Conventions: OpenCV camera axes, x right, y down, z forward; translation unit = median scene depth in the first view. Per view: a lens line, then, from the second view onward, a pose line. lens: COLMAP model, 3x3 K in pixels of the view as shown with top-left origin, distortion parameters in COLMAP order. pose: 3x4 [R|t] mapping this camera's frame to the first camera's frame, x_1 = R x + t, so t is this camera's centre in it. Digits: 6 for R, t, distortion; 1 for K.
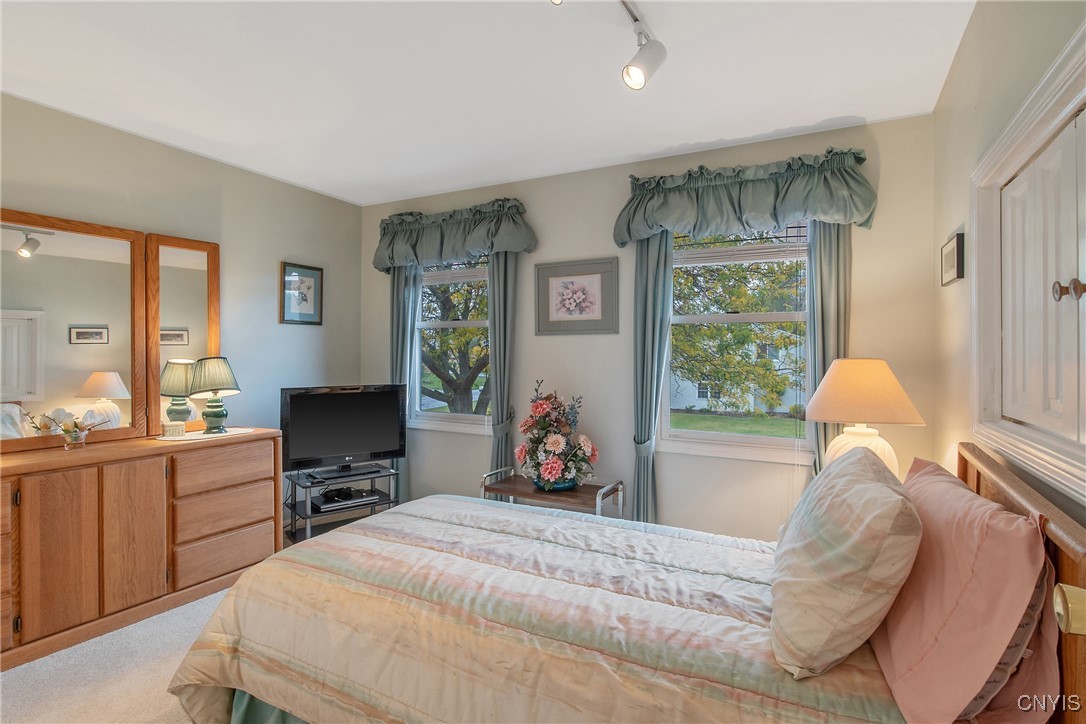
lens RADIAL K [[545.9, 0, 545.2], [0, 545.9, 355.6], [0, 0, 1]] dist [-0.010492, 0.001808]
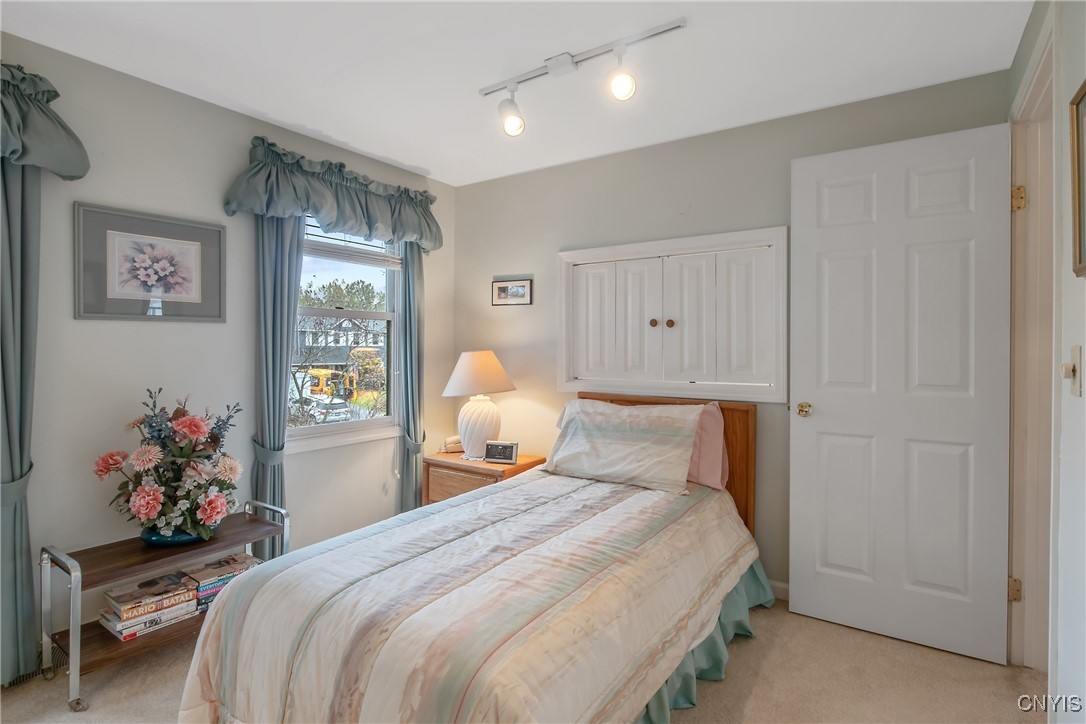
lens RADIAL K [[545.9, 0, 545.7], [0, 545.9, 354.8], [0, 0, 1]] dist [-0.010492, 0.001808]
pose [[0.109093, -0.022126, 0.993785, -0.705015], [0.002054, 0.999755, 0.022033, -0.011416], [-0.994029, -0.000362, 0.109111, 0.519080]]
